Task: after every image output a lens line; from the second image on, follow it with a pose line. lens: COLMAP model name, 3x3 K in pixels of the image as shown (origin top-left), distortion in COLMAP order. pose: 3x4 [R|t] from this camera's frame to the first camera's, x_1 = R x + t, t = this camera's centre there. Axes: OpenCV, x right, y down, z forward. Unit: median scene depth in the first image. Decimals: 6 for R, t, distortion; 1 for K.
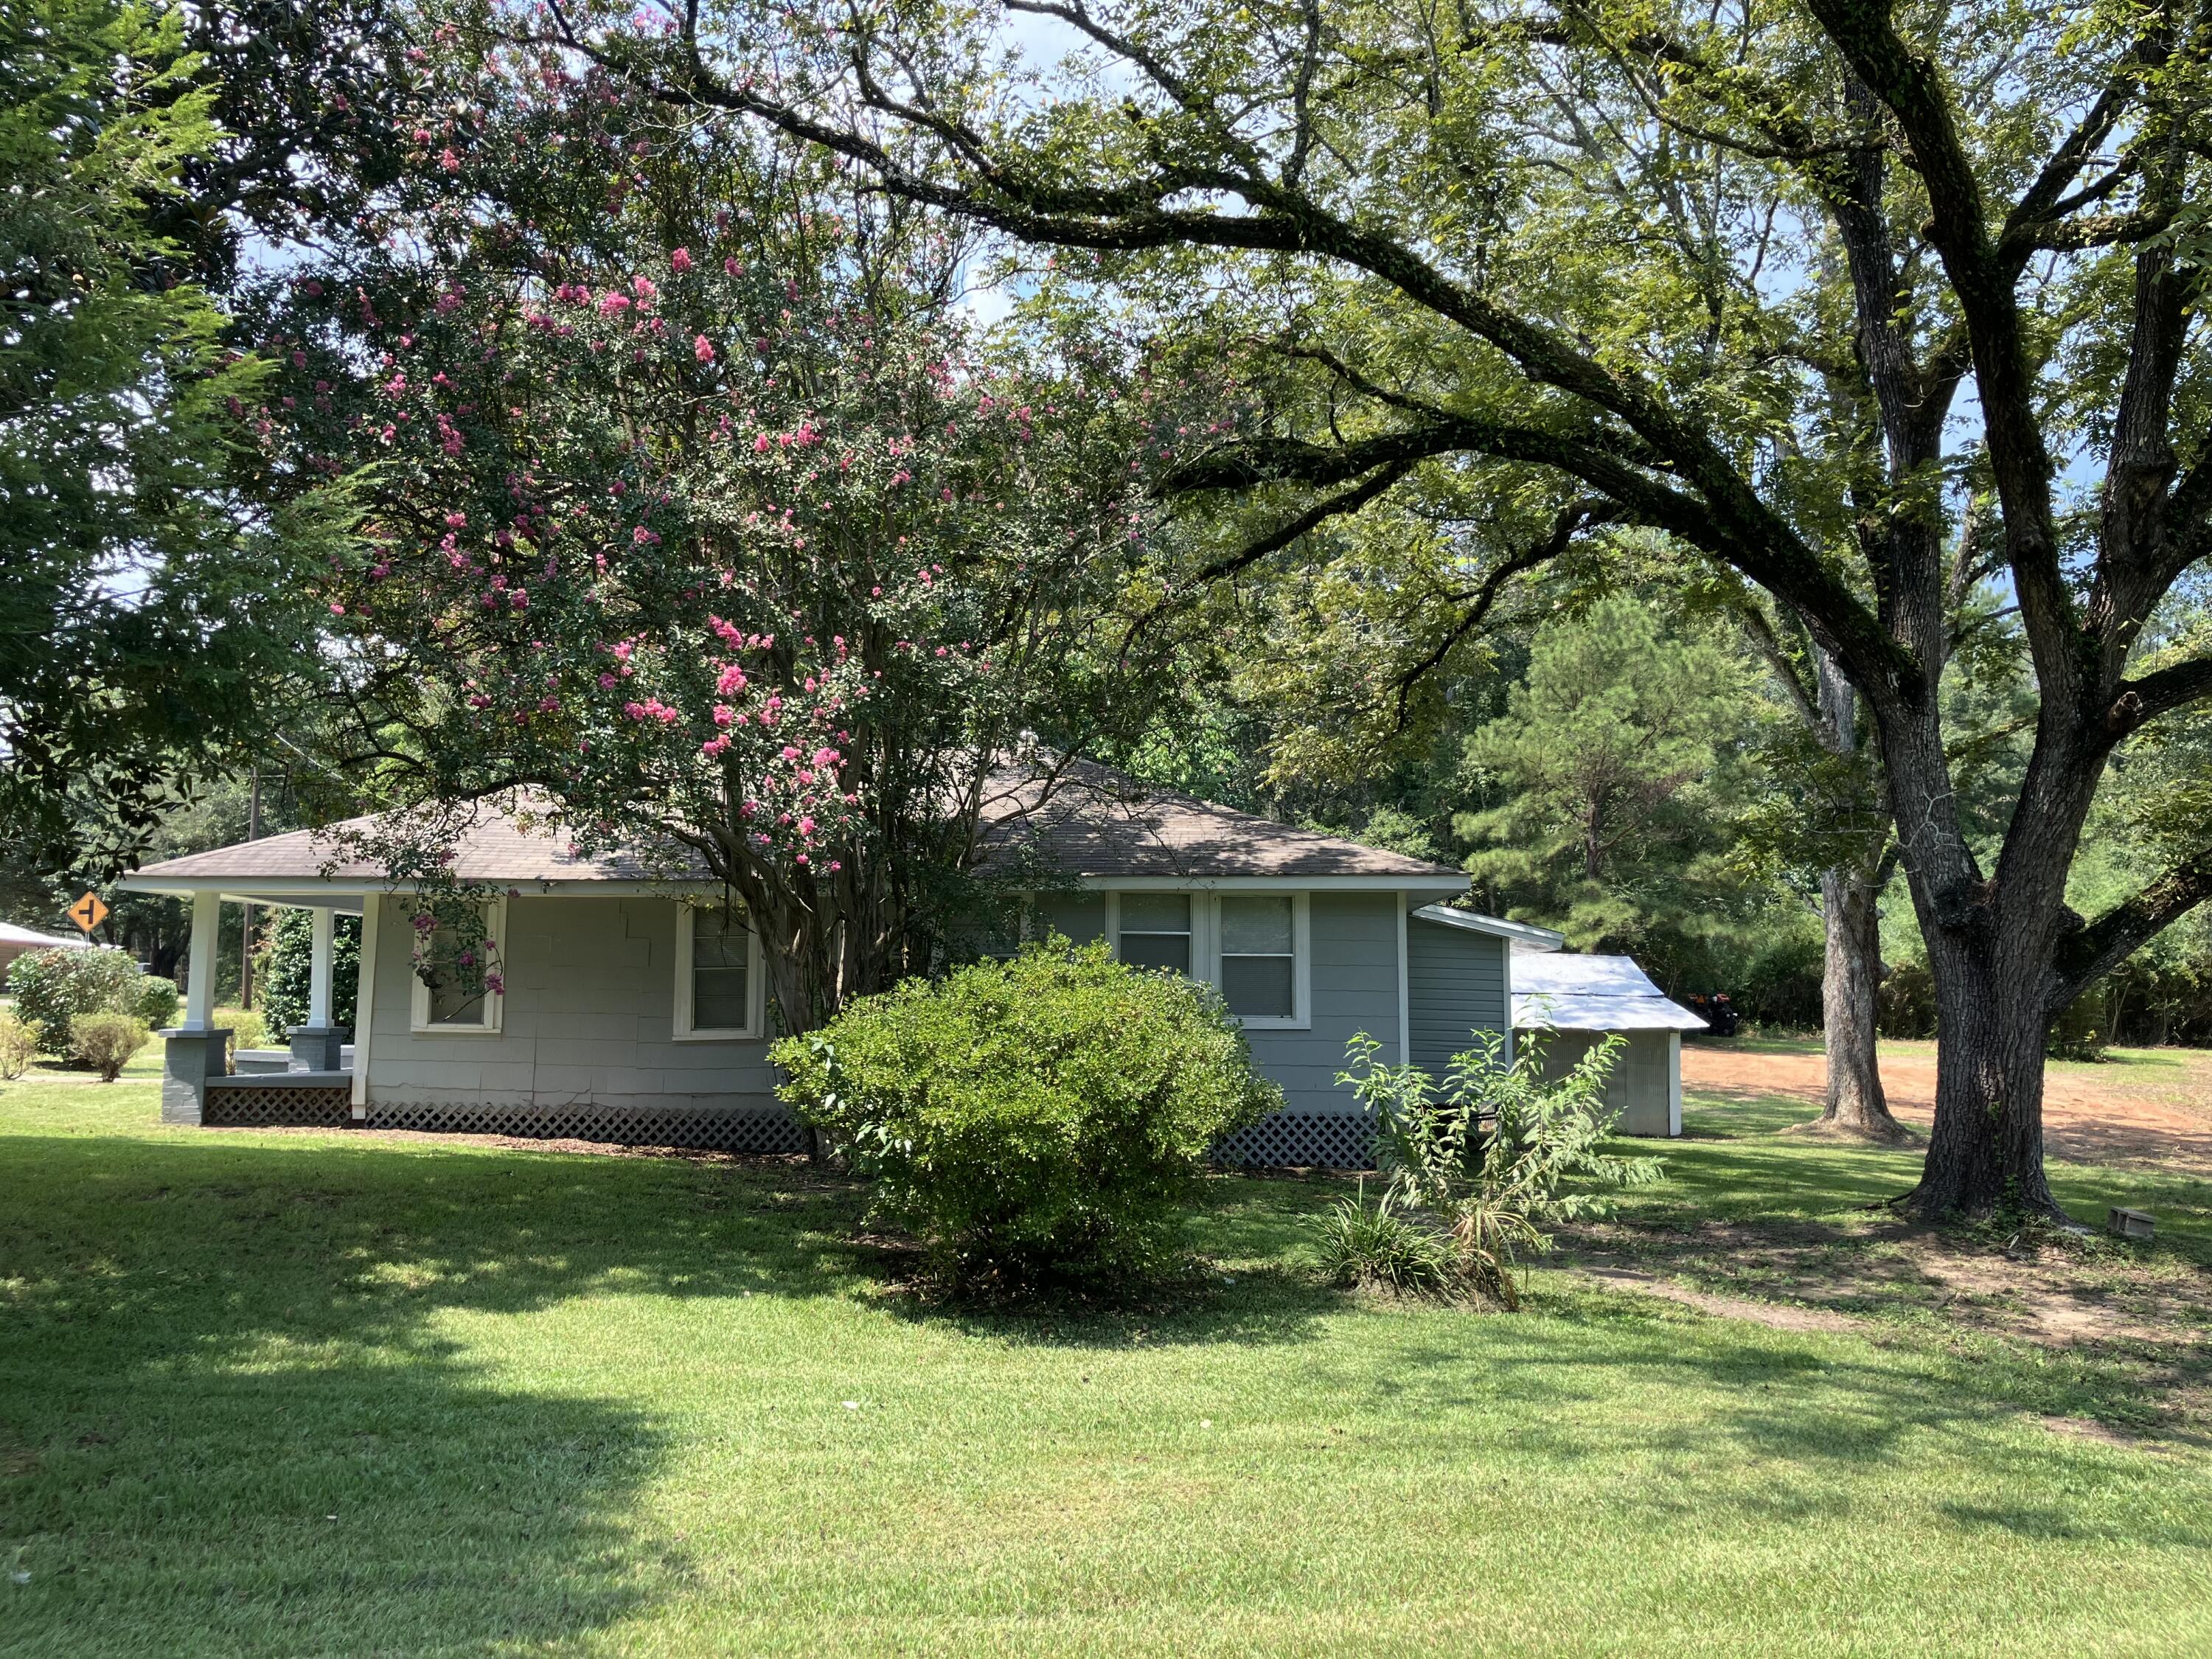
lens RADIAL K [[2135.2, 0, 1104.2], [0, 2135.2, 787.0], [0, 0, 1]] dist [0.070360, -0.177153]
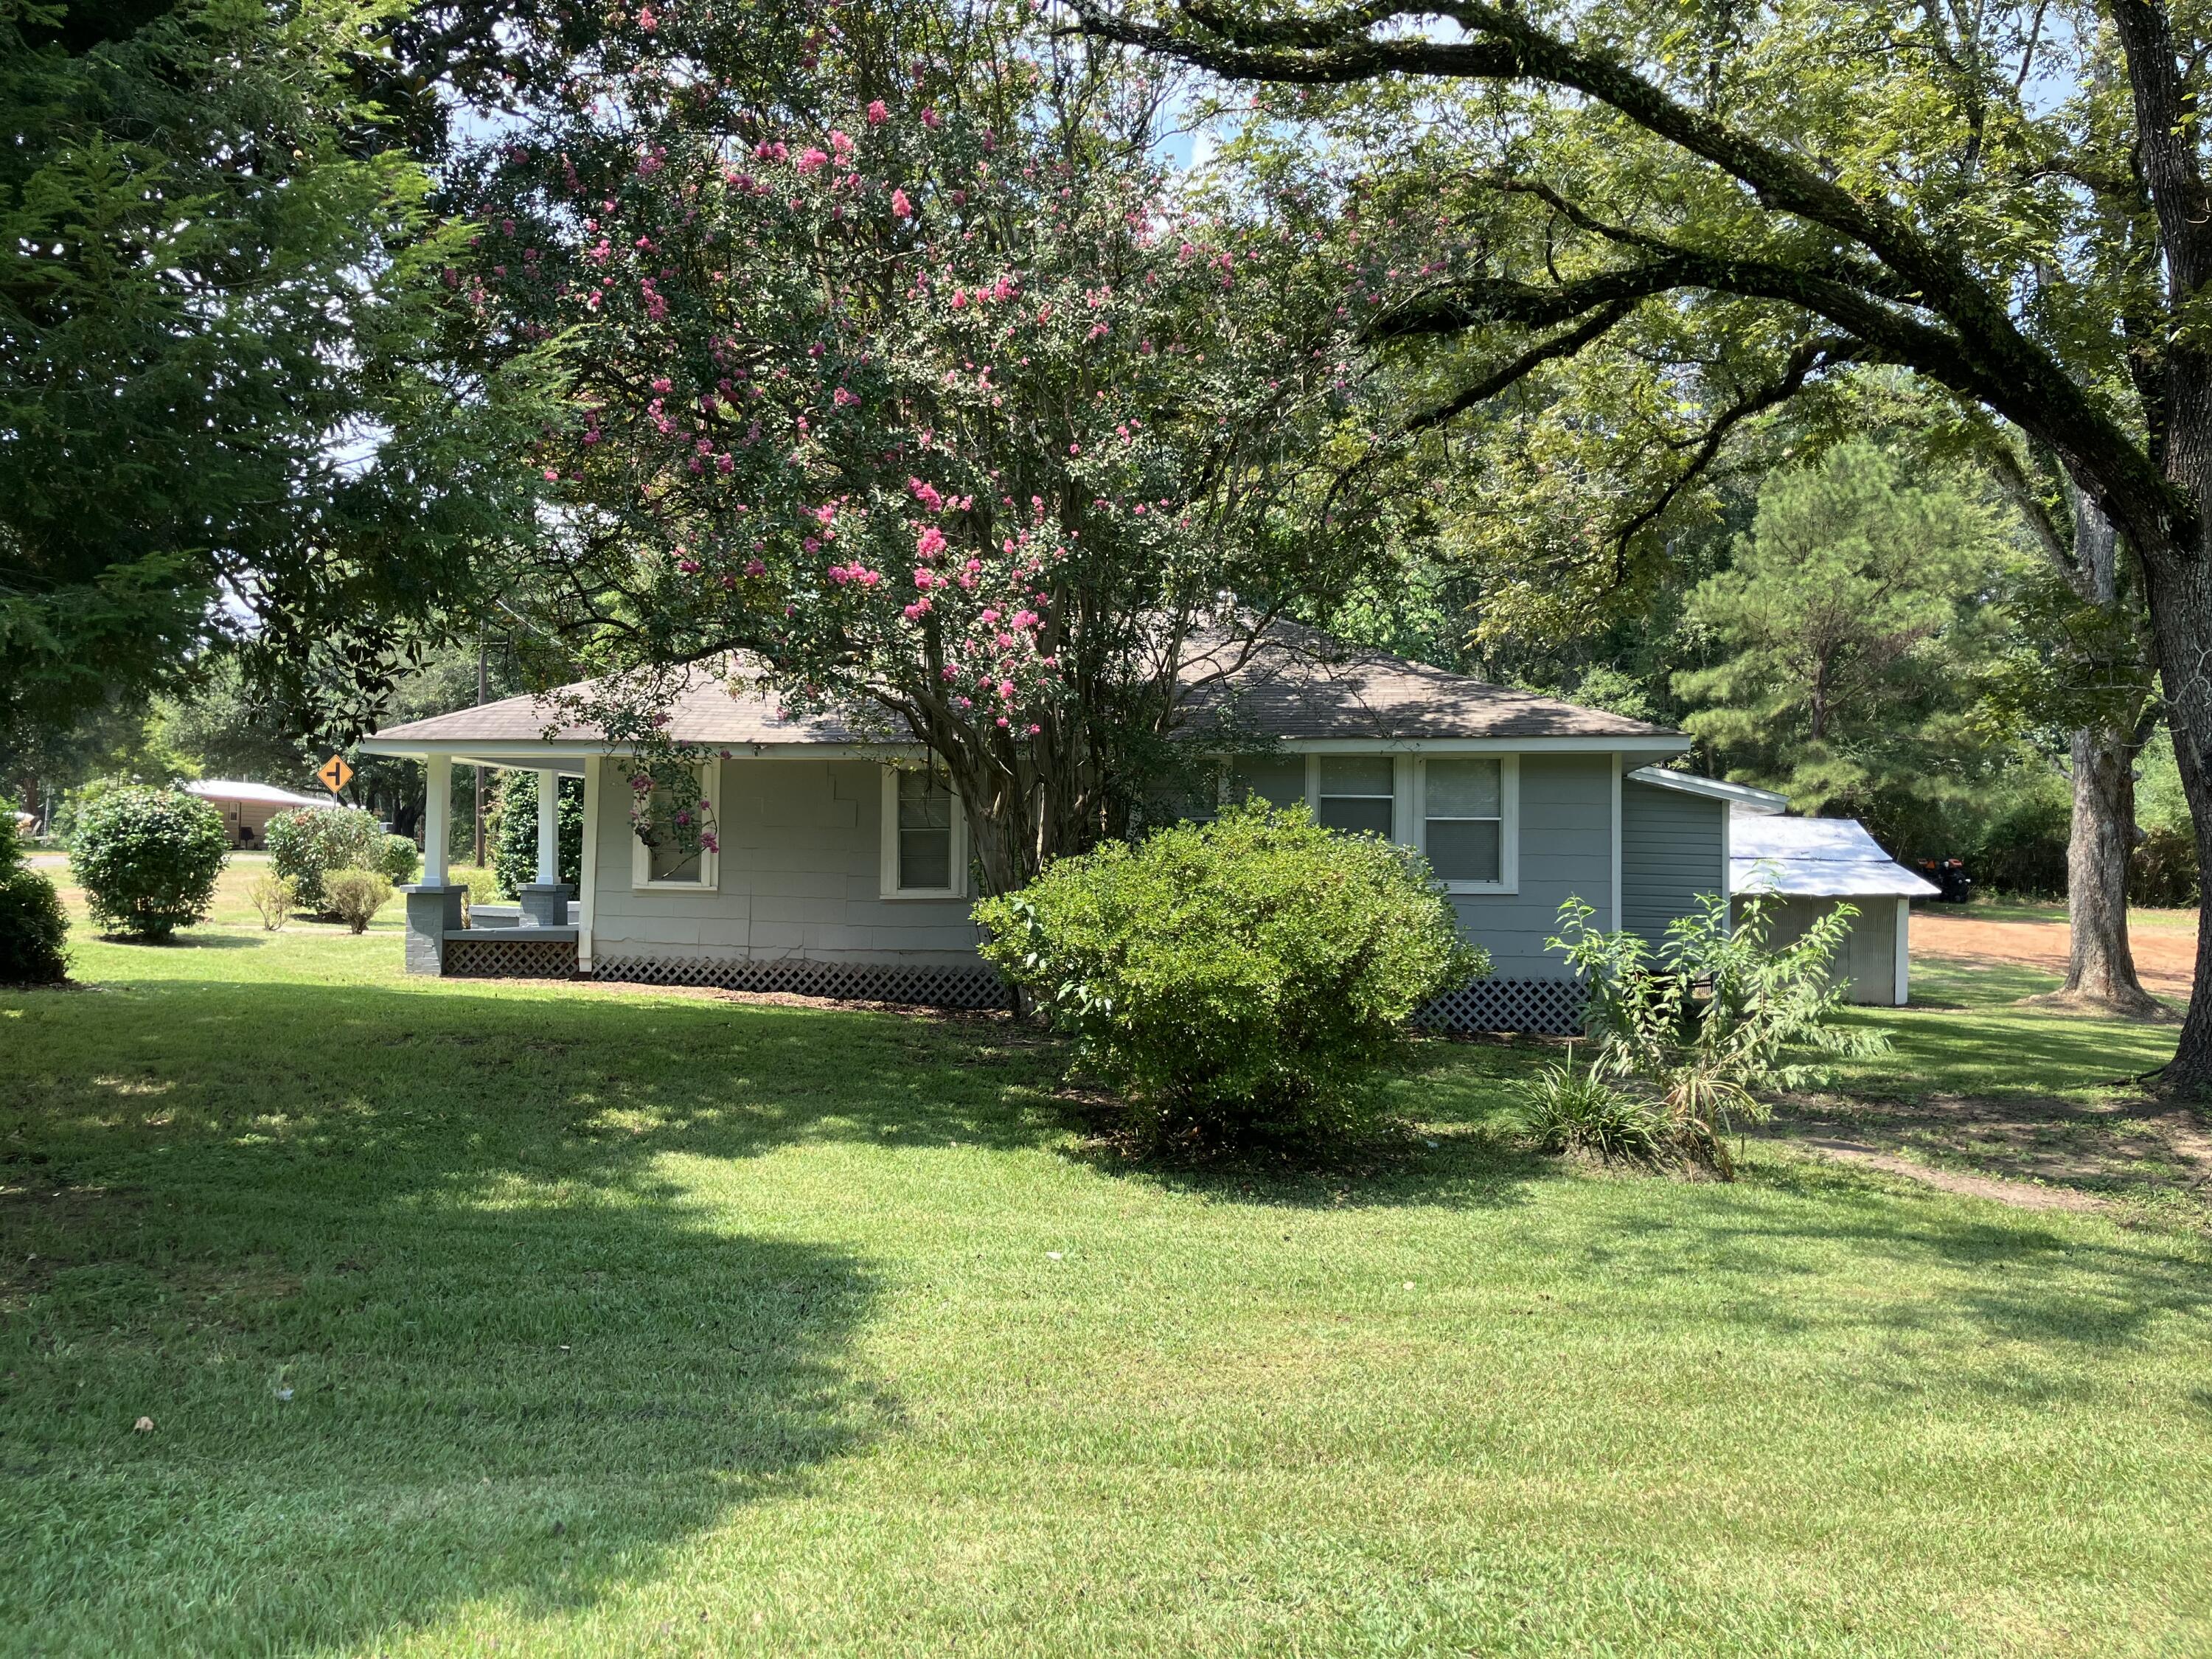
lens RADIAL K [[1805.3, 0, 1106.0], [0, 1805.3, 829.5], [0, 0, 1]] dist [0.000842, 0.001304]
pose [[0.996149, 0.003591, -0.087607, -0.018707], [0.003461, 0.996772, 0.080207, 0.016782], [0.087612, -0.080201, 0.992921, 0.162168]]
